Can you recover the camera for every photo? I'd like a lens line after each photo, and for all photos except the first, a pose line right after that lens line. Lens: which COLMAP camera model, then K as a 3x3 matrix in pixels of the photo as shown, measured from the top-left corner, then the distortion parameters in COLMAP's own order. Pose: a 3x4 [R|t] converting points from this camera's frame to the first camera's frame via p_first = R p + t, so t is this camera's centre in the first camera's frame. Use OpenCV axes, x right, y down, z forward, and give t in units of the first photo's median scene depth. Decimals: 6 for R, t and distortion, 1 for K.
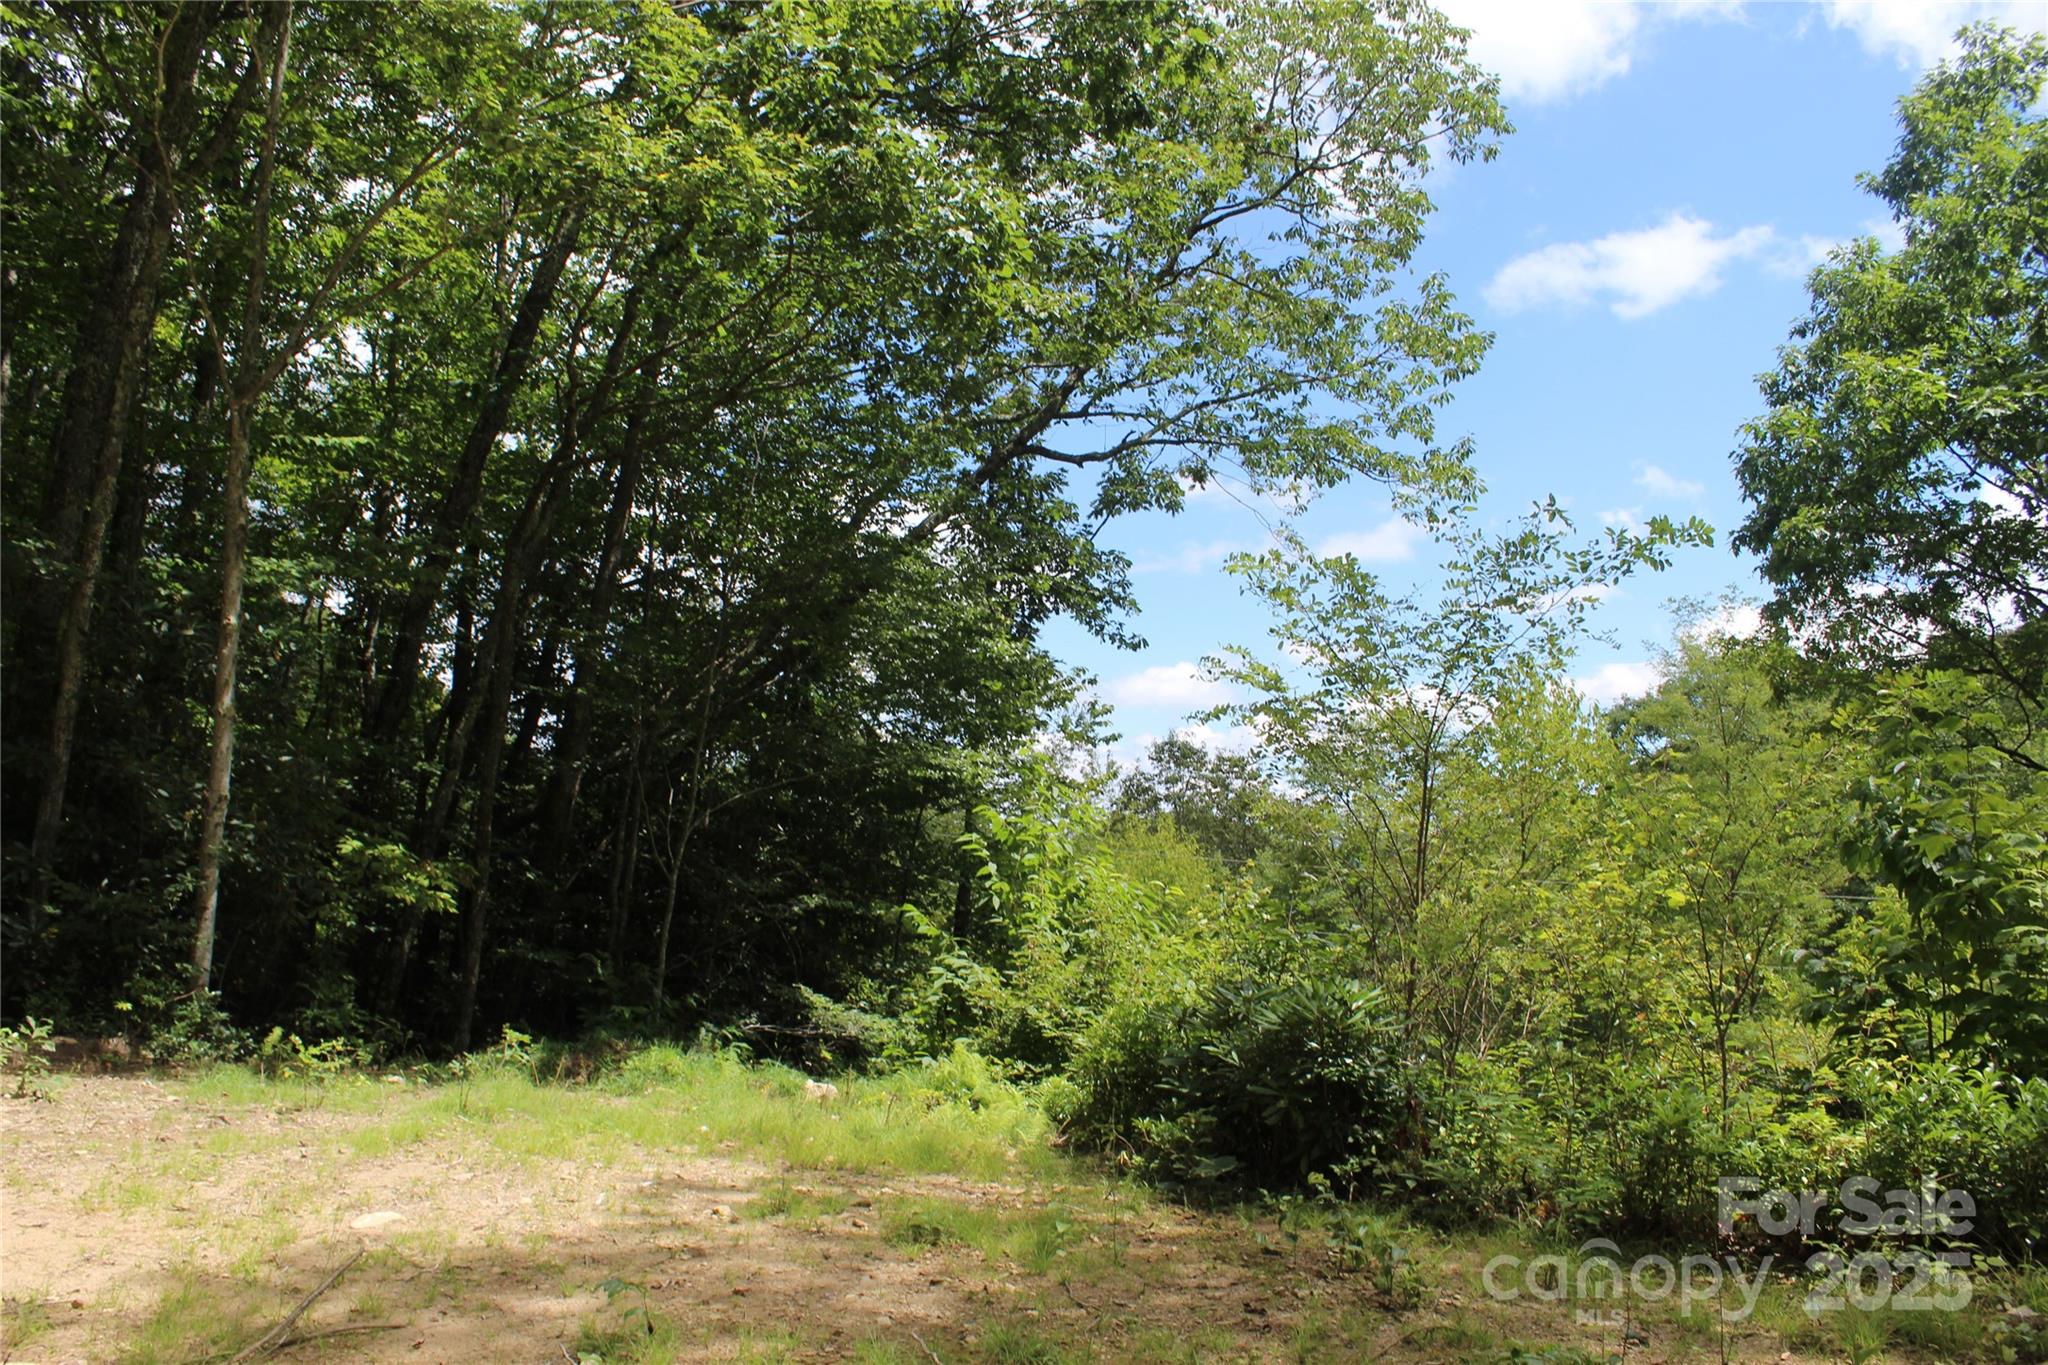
lens RADIAL K [[1701.1, 0, 1032.8], [0, 1701.1, 725.1], [0, 0, 1]] dist [-0.169299, 0.145030]
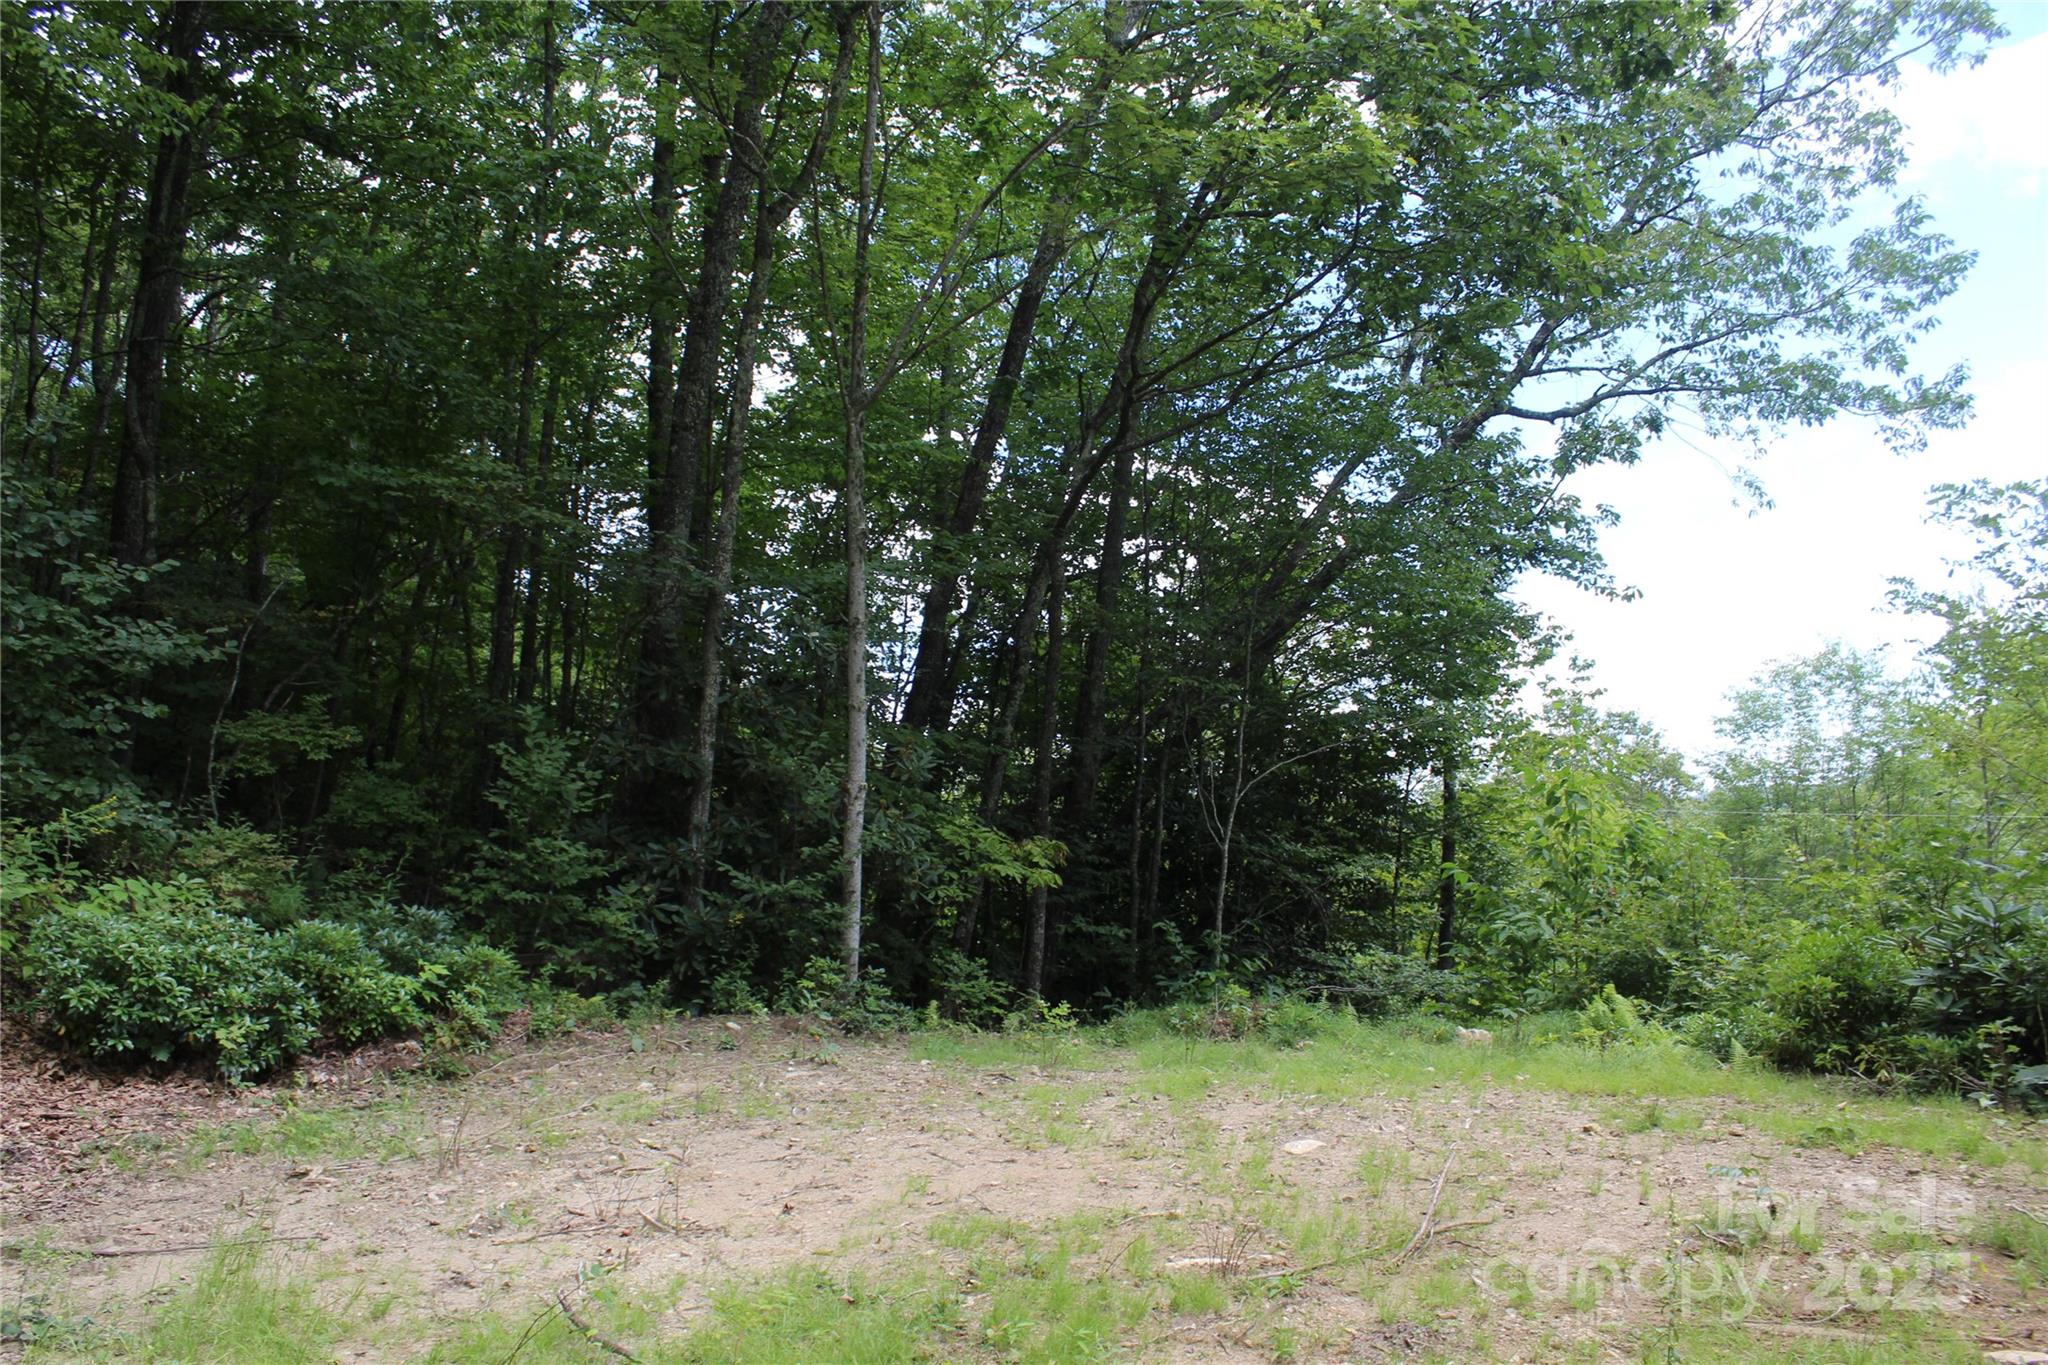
lens RADIAL K [[1701.1, 0, 1028.1], [0, 1701.1, 722.6], [0, 0, 1]] dist [-0.169299, 0.145030]
pose [[0.980476, -0.057284, -0.188109, -0.099981], [0.058970, 0.998254, 0.003375, 0.002606], [0.187588, -0.014402, 0.982142, -0.030771]]
